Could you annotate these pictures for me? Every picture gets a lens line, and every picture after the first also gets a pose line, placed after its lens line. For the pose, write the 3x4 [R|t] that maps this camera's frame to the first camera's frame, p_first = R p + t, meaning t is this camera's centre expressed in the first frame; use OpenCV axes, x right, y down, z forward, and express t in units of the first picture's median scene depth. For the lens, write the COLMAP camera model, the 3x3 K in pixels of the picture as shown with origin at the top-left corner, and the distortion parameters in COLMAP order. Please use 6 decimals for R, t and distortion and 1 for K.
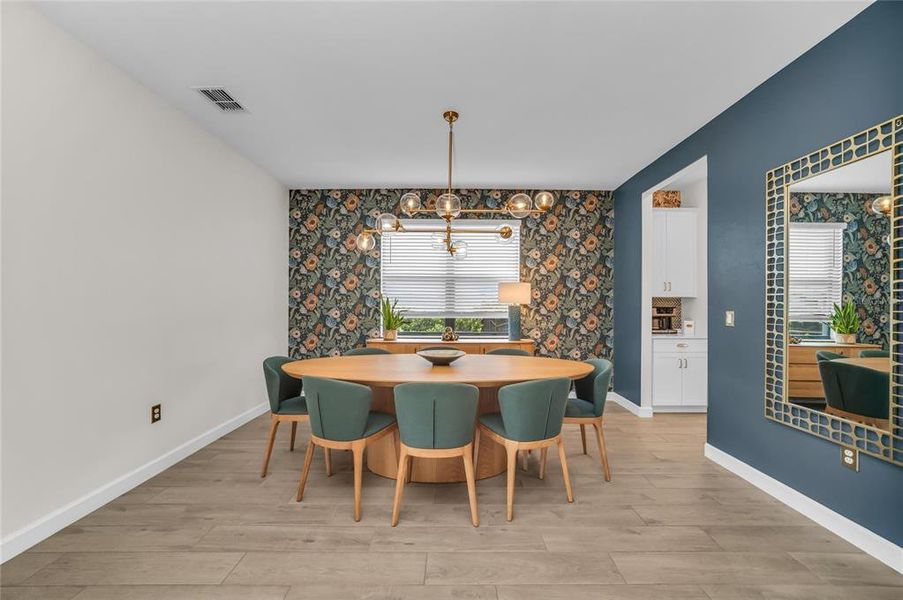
lens RADIAL K [[357.9, 0, 446.3], [0, 357.9, 301.8], [0, 0, 1]] dist [-0.015191, 0.000866]
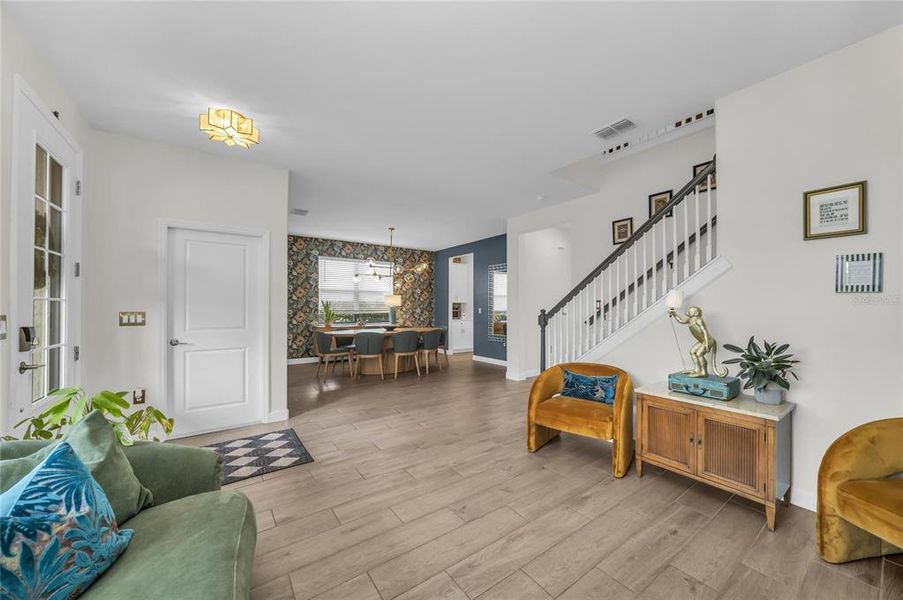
lens RADIAL K [[332.1, 0, 453.4], [0, 332.1, 305.7], [0, 0, 1]] dist [-0.011224, 0.003587]
pose [[0.815487, -0.000303, 0.578775, -0.639072], [-0.003108, 0.999983, 0.004903, -0.004946], [-0.578767, -0.005797, 0.815473, -0.735509]]
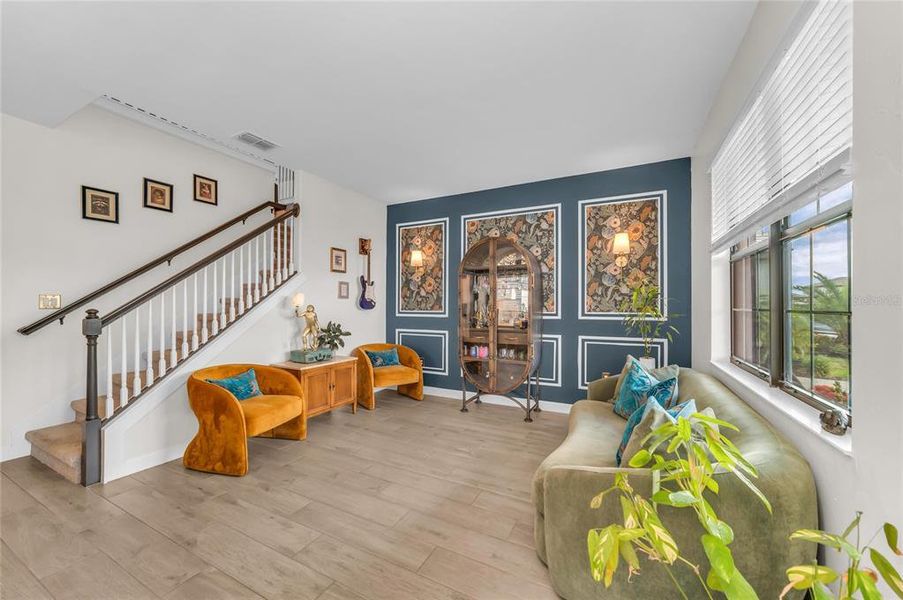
lens RADIAL K [[341.3, 0, 453.8], [0, 341.3, 303.9], [0, 0, 1]] dist [-0.014521, 0.000696]
pose [[-0.883886, 0.002008, 0.467698, -0.715694], [-0.003255, 0.999940, -0.010445, 0.003036], [-0.467691, -0.010754, -0.883826, 0.061233]]
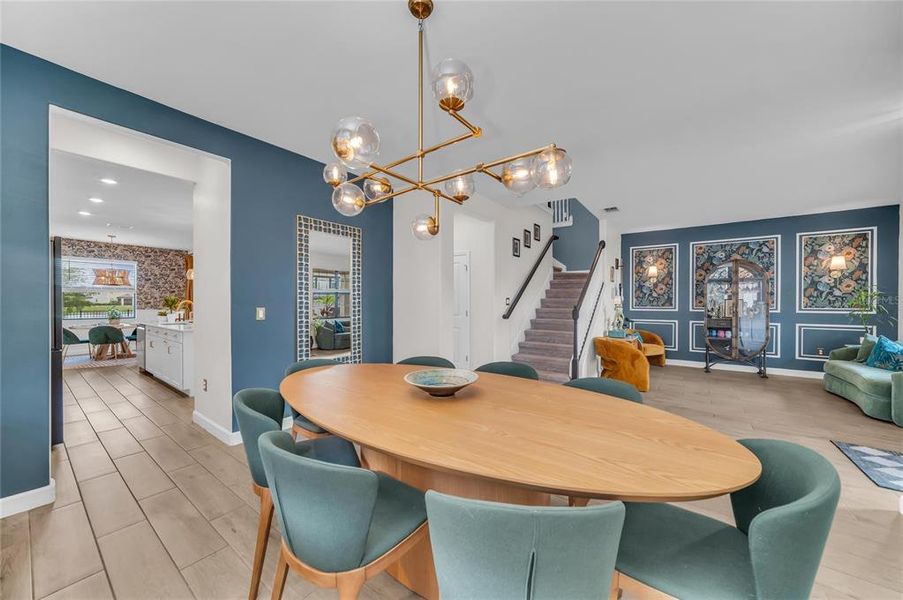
lens RADIAL K [[313.0, 0, 468.0], [0, 313.0, 303.5], [0, 0, 1]] dist [-0.006228, 0.001100]
pose [[-0.807006, -0.004539, 0.590526, -0.255659], [-0.006081, 0.999981, -0.000625, 0.004890], [-0.590512, -0.004096, -0.807019, 0.883812]]
